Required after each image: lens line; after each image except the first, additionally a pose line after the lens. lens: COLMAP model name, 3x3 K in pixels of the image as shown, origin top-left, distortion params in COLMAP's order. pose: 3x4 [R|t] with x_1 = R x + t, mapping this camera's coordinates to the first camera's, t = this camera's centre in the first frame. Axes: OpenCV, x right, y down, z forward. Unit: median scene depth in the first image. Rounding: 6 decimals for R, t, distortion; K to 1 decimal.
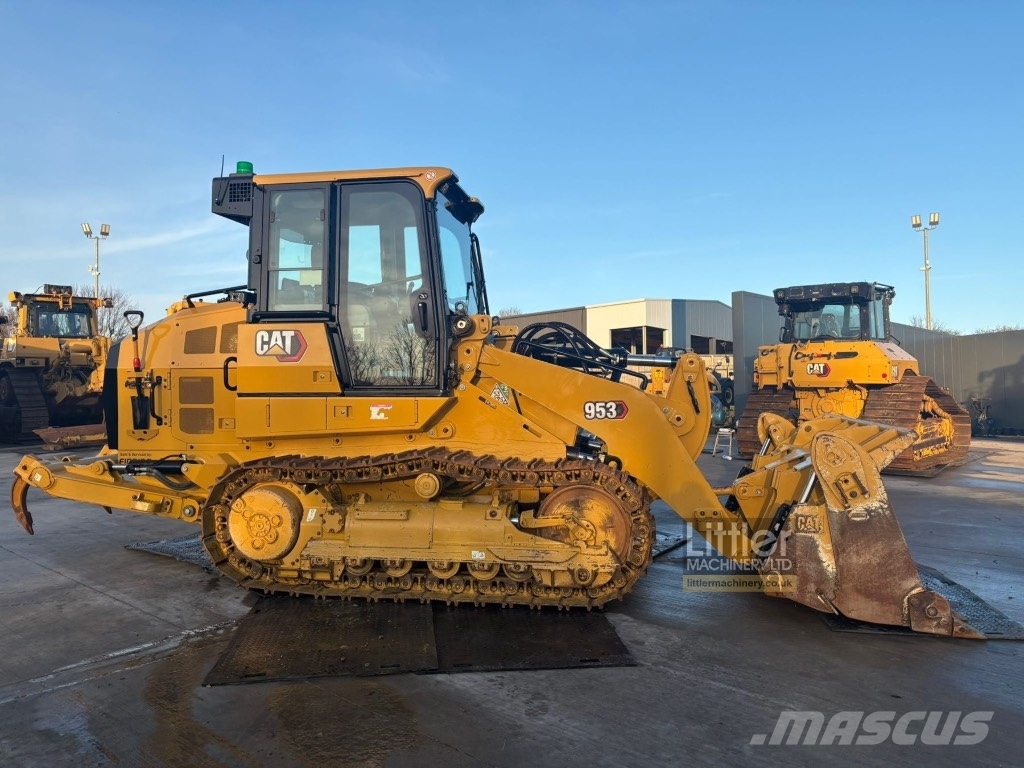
lens RADIAL K [[776.3, 0, 518.8], [0, 776.3, 378.0], [0, 0, 1]] dist [0.058733, -0.055601]
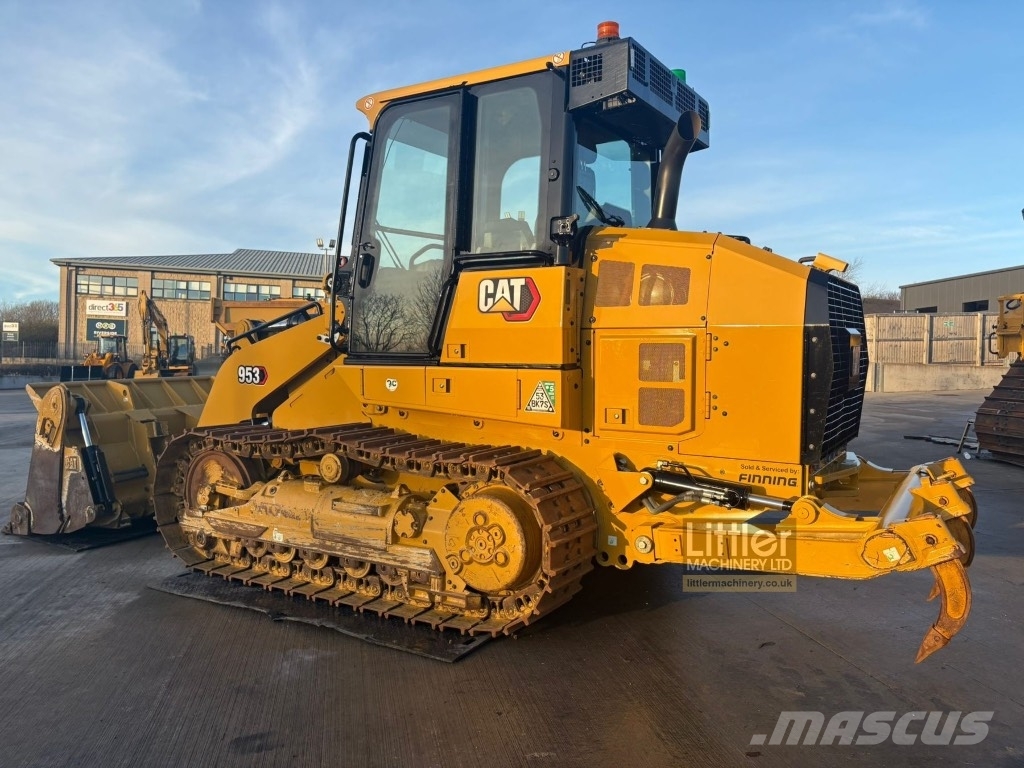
lens RADIAL K [[776.3, 0, 510.2], [0, 776.3, 387.3], [0, 0, 1]] dist [0.058733, -0.055601]
pose [[0.797294, 0.031167, -0.602786, 0.908998], [0.000819, 0.998609, 0.052717, 0.006789], [0.603591, -0.042525, 0.796160, 0.436833]]
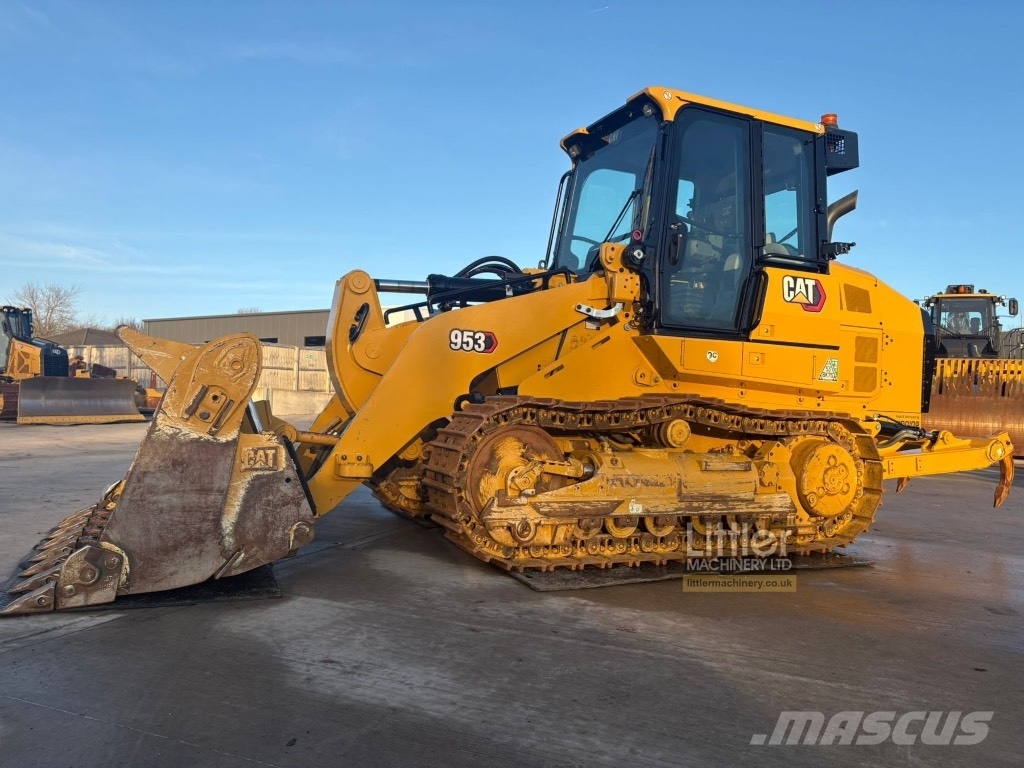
lens RADIAL K [[776.3, 0, 529.6], [0, 776.3, 380.5], [0, 0, 1]] dist [0.058733, -0.055601]
pose [[0.942539, 0.041099, 0.331559, -0.090084], [-0.036013, 0.999121, -0.021471, 0.094448], [-0.332150, 0.008297, 0.943190, 0.243613]]
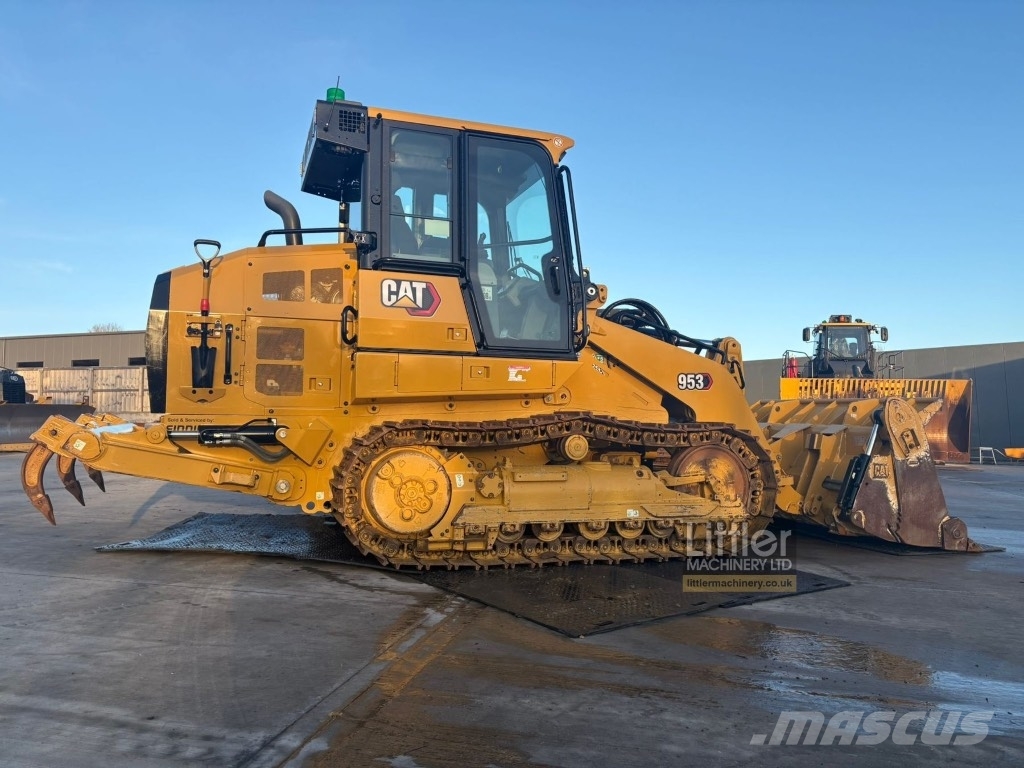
lens RADIAL K [[776.3, 0, 507.3], [0, 776.3, 376.4], [0, 0, 1]] dist [0.058733, -0.055601]
pose [[0.874915, 0.042525, 0.482406, -0.641987], [-0.020327, 0.998484, -0.051153, 0.094454], [-0.483850, 0.034948, 0.874453, 0.161002]]
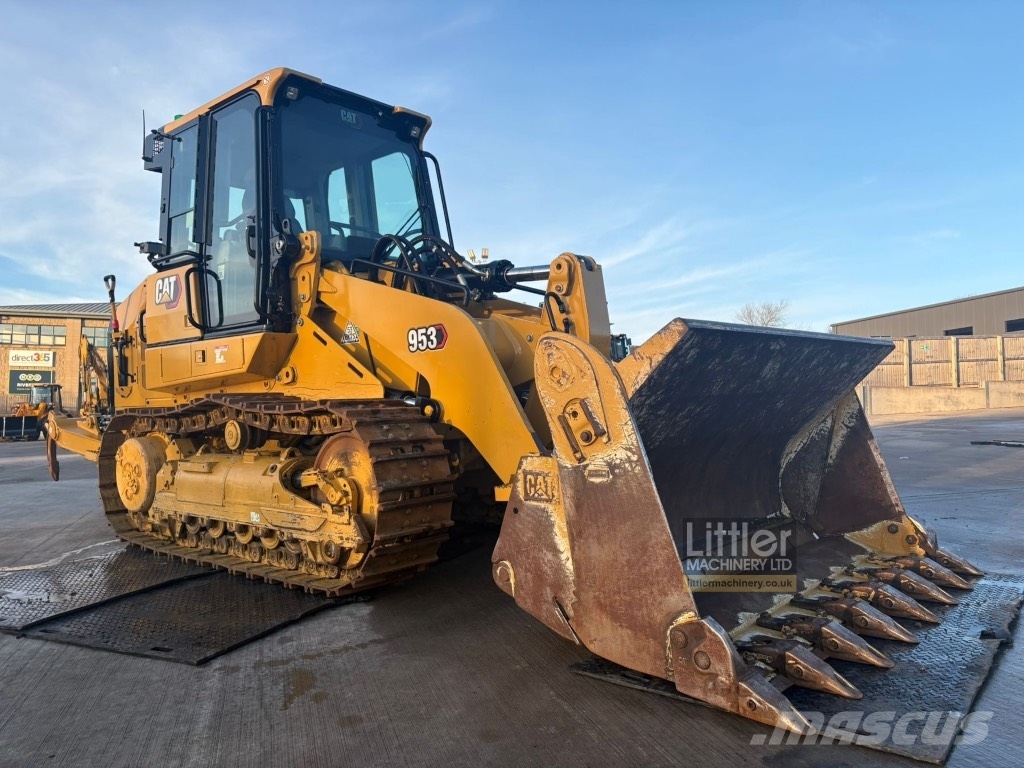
lens RADIAL K [[776.3, 0, 515.3], [0, 776.3, 385.3], [0, 0, 1]] dist [0.058733, -0.055601]
pose [[0.850493, -0.028139, -0.525232, 0.567610], [0.025425, 0.999600, -0.012384, 0.096486], [0.525371, -0.002821, 0.850869, 0.403541]]
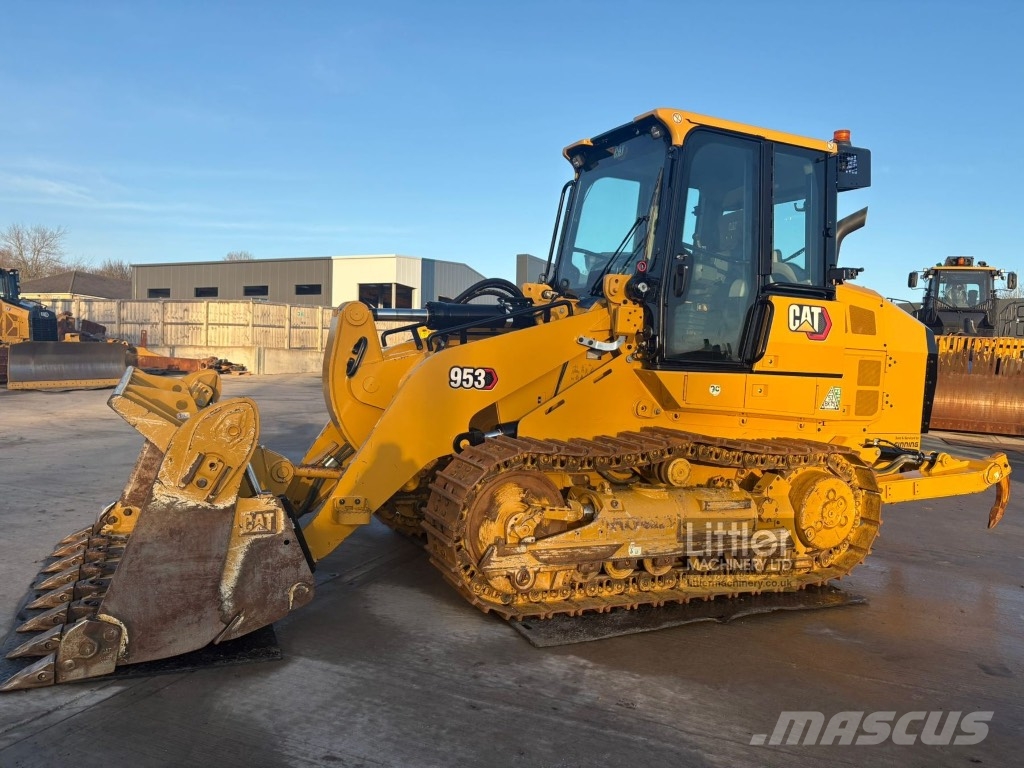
lens RADIAL K [[776.3, 0, 527.0], [0, 776.3, 386.1], [0, 0, 1]] dist [0.058733, -0.055601]
pose [[0.939599, 0.028634, 0.341077, -0.097460], [-0.049802, 0.997327, 0.053468, 0.005652], [-0.338635, -0.067225, 0.938513, 0.260219]]
